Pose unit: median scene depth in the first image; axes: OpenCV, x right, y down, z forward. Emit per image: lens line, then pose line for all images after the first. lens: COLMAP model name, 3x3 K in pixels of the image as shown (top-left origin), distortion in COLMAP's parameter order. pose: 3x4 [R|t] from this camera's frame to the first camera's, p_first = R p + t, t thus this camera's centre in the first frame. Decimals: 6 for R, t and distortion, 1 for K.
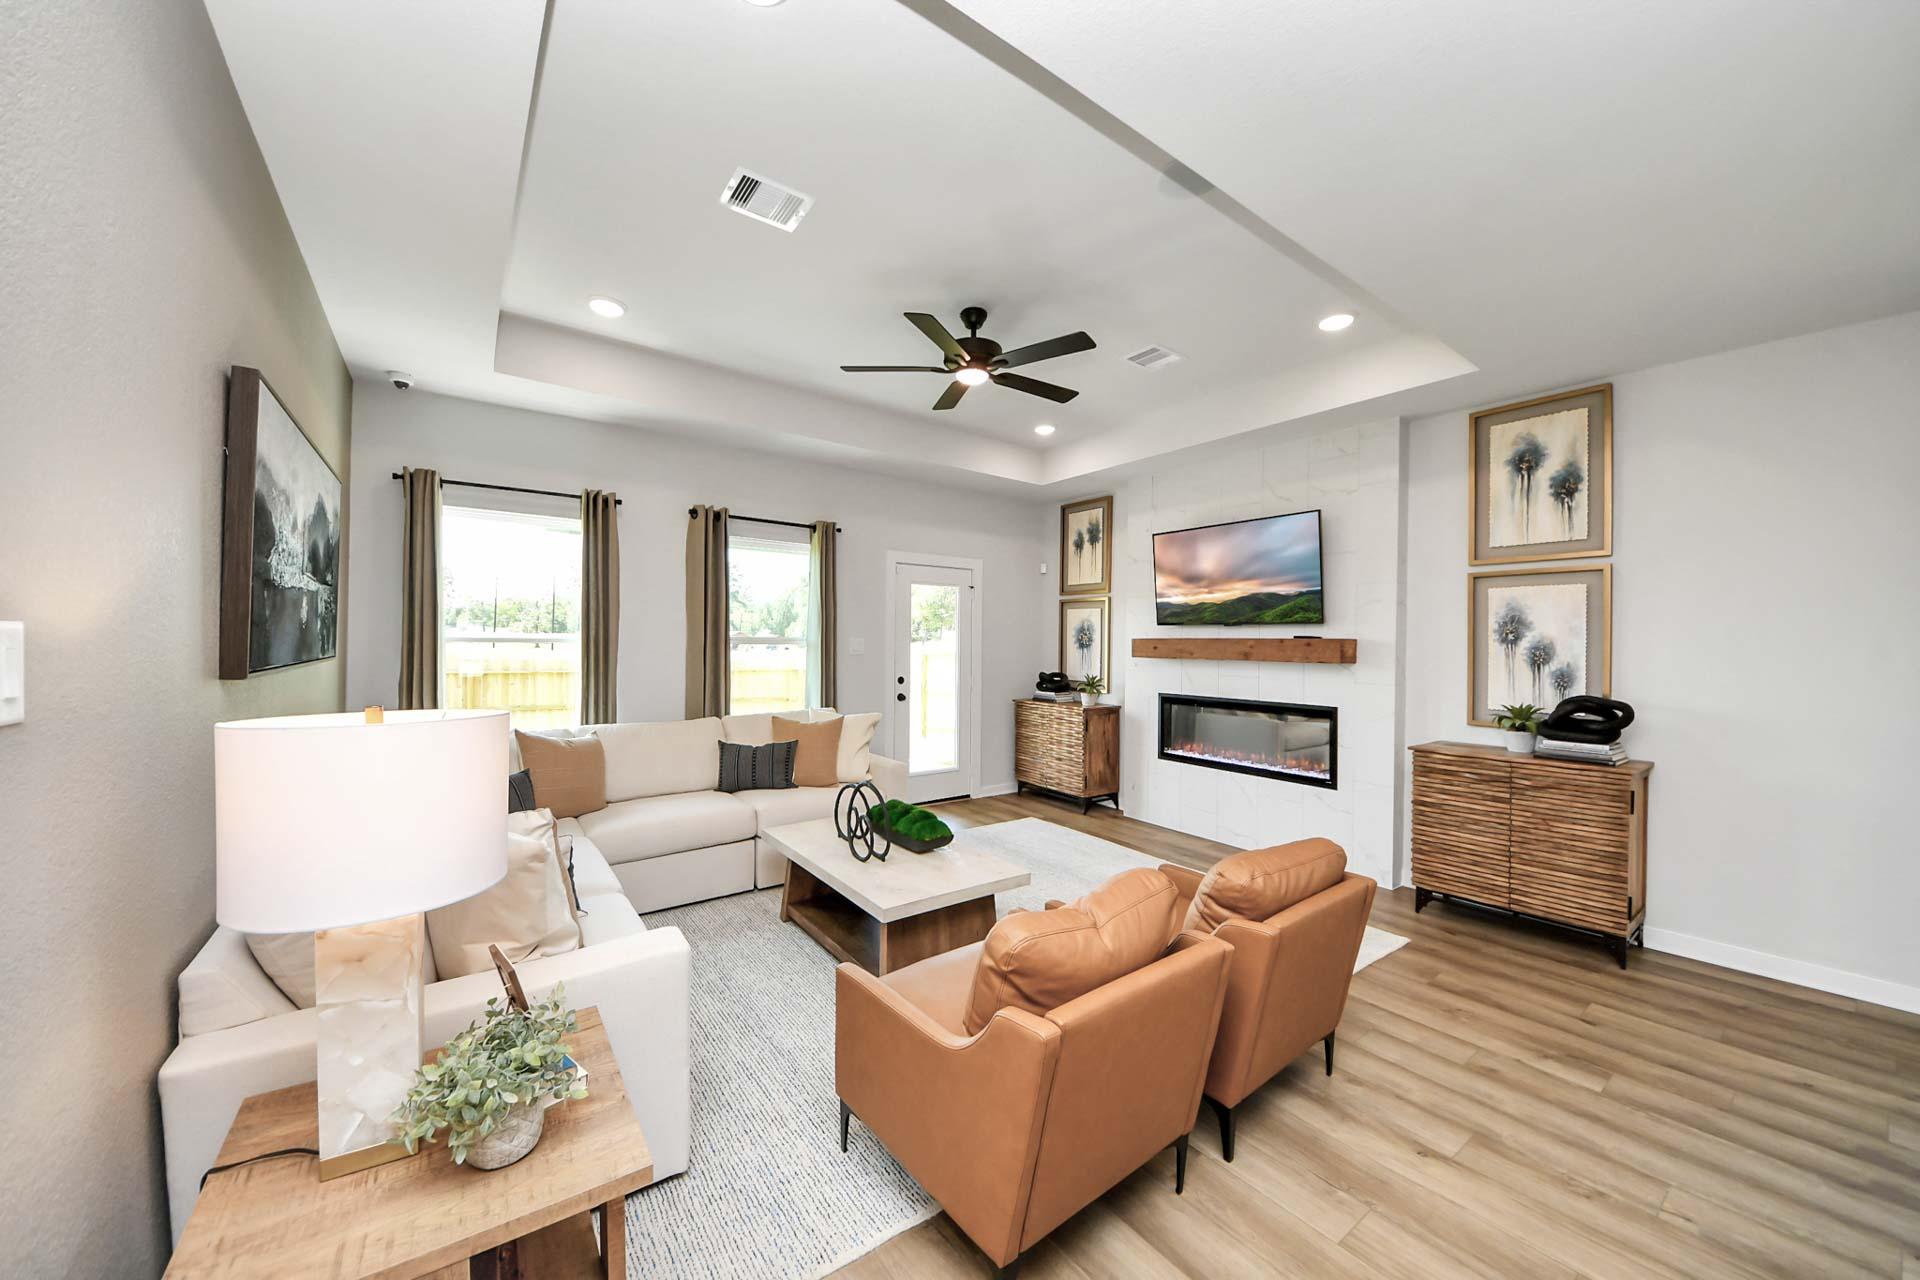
lens RADIAL K [[688.5, 0, 971.0], [0, 688.5, 643.5], [0, 0, 1]] dist [0.006054, -0.008065]
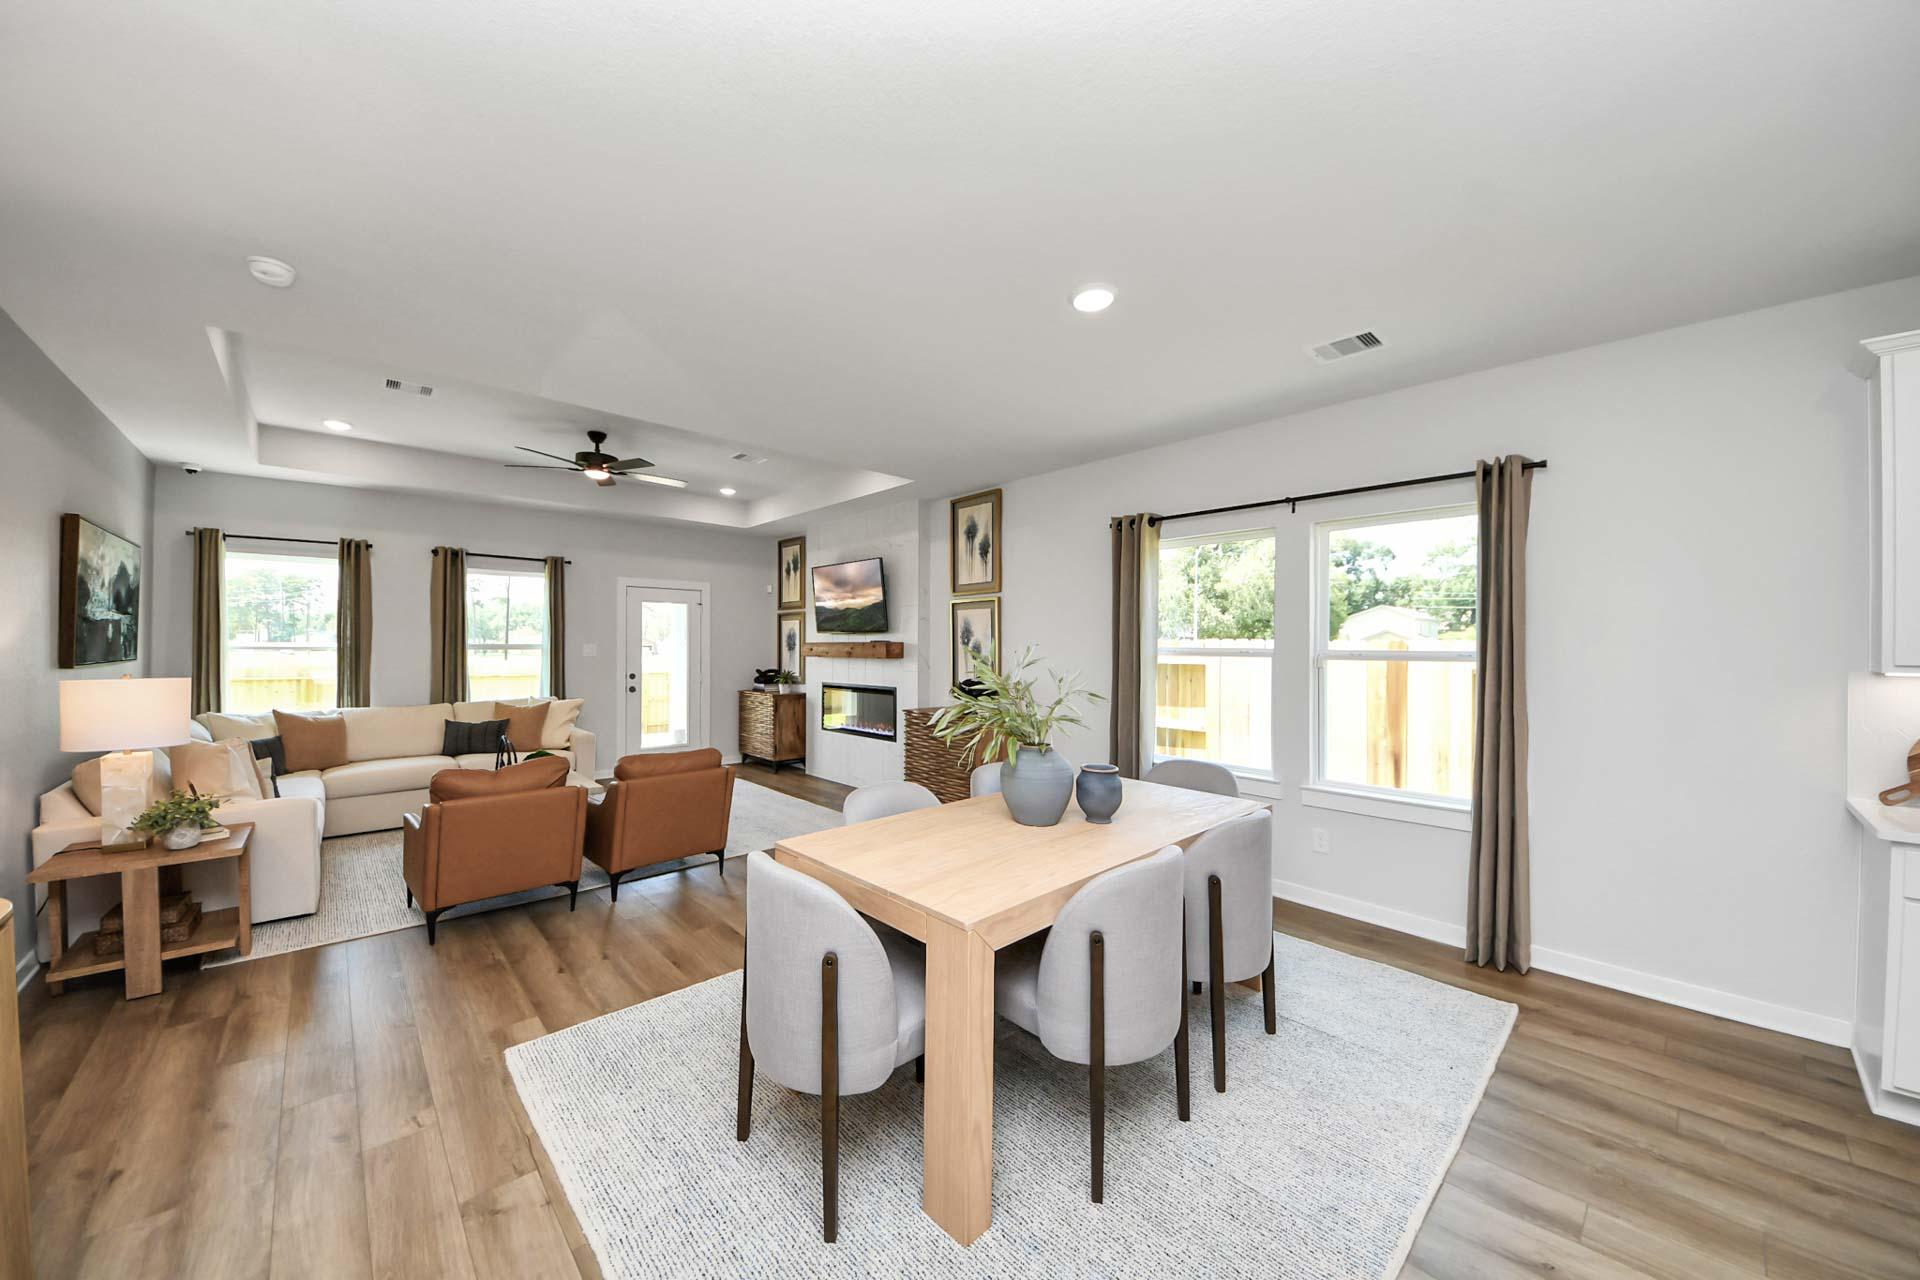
lens RADIAL K [[688.5, 0, 976.9], [0, 688.5, 633.4], [0, 0, 1]] dist [0.006054, -0.008065]
pose [[0.991602, -0.005683, 0.129201, 0.506949], [0.008298, 0.999771, -0.019706, 0.005151], [-0.129060, 0.020613, 0.991423, -0.509654]]
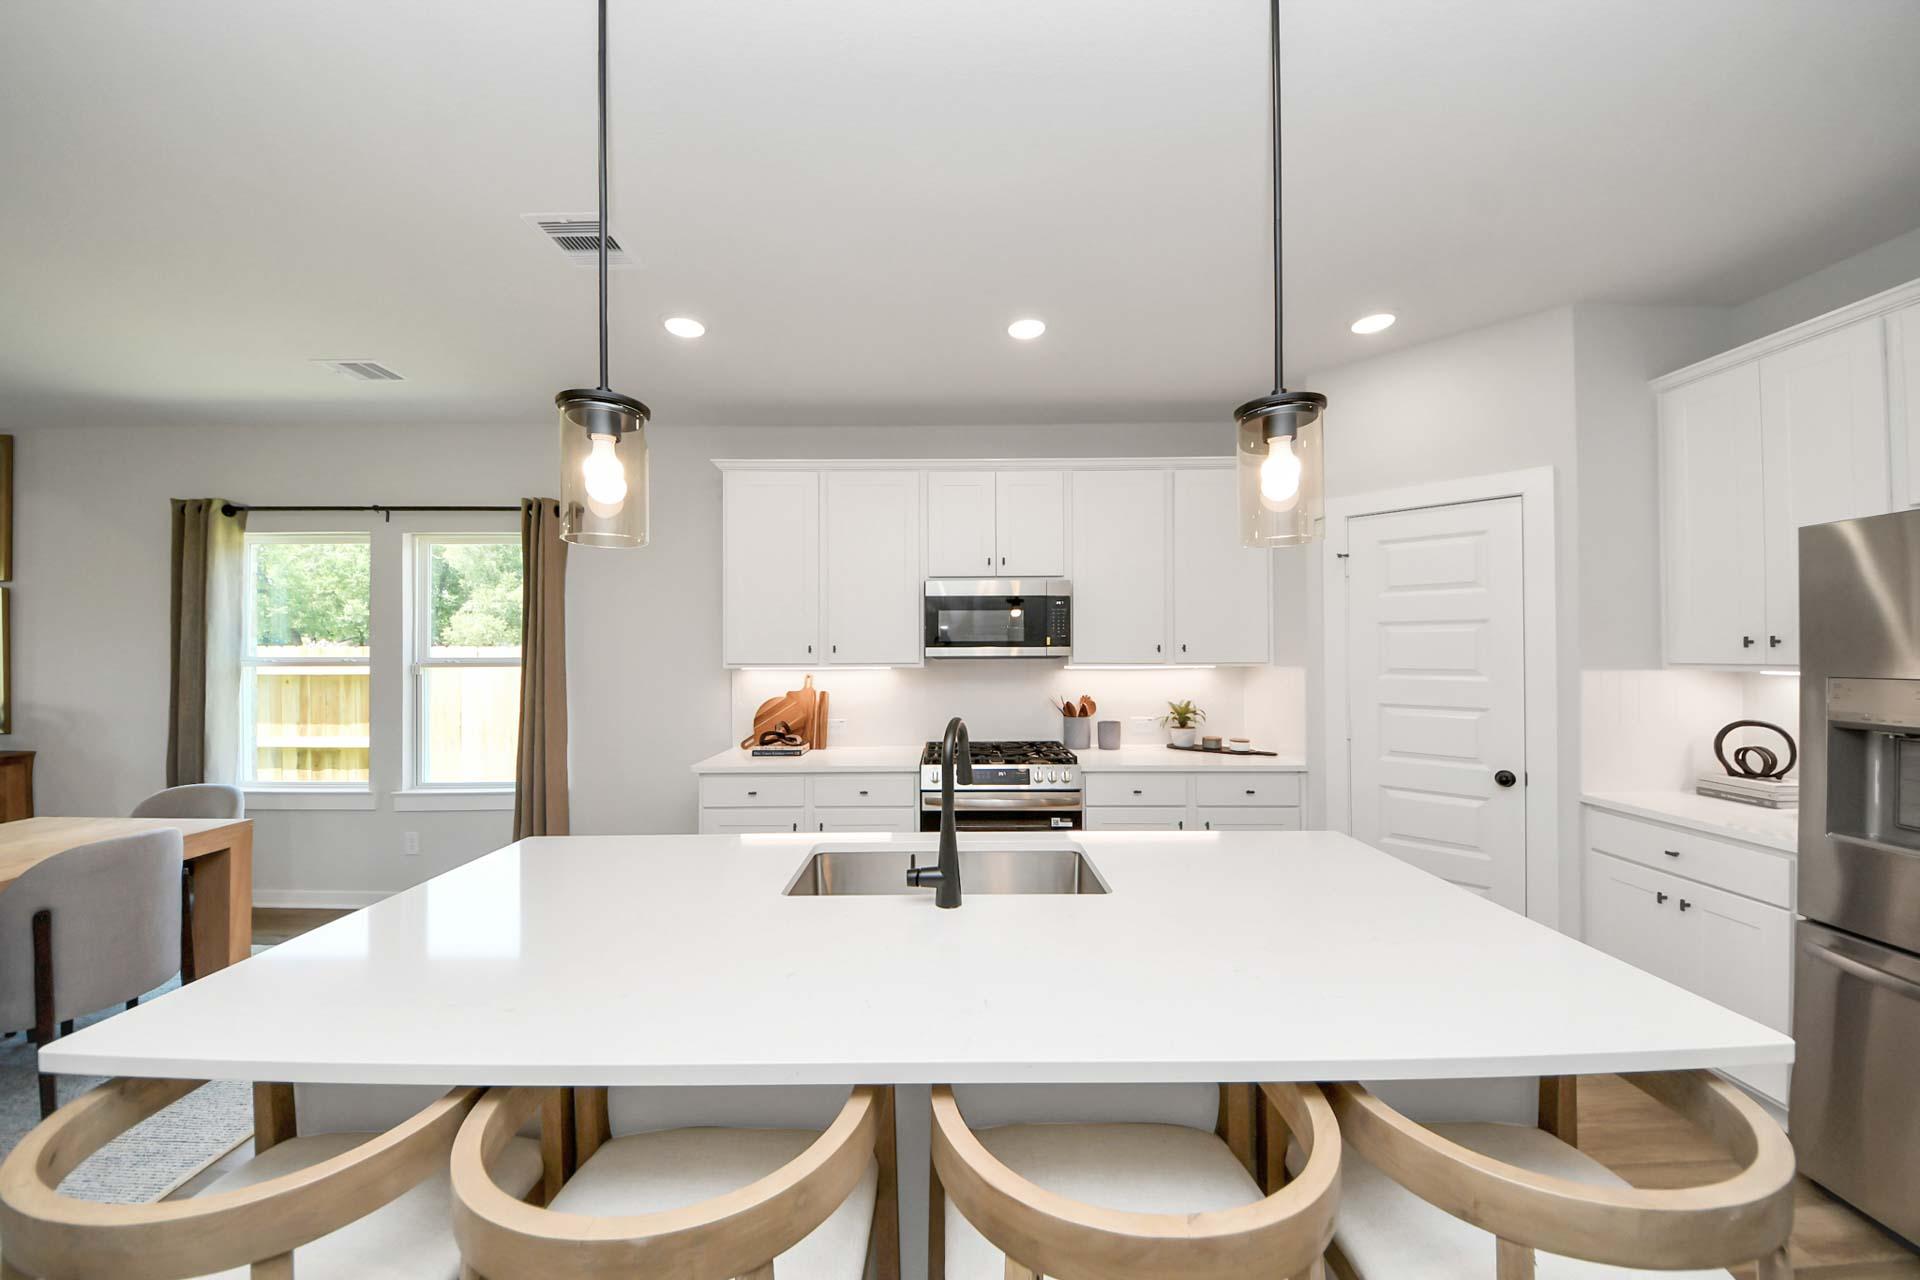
lens RADIAL K [[688.5, 0, 954.1], [0, 688.5, 638.4], [0, 0, 1]] dist [0.006054, -0.008065]
pose [[0.582009, -0.000118, 0.813182, 0.739783], [0.013225, 0.999869, -0.009320, 0.004673], [-0.813075, 0.016178, 0.581934, -0.809193]]
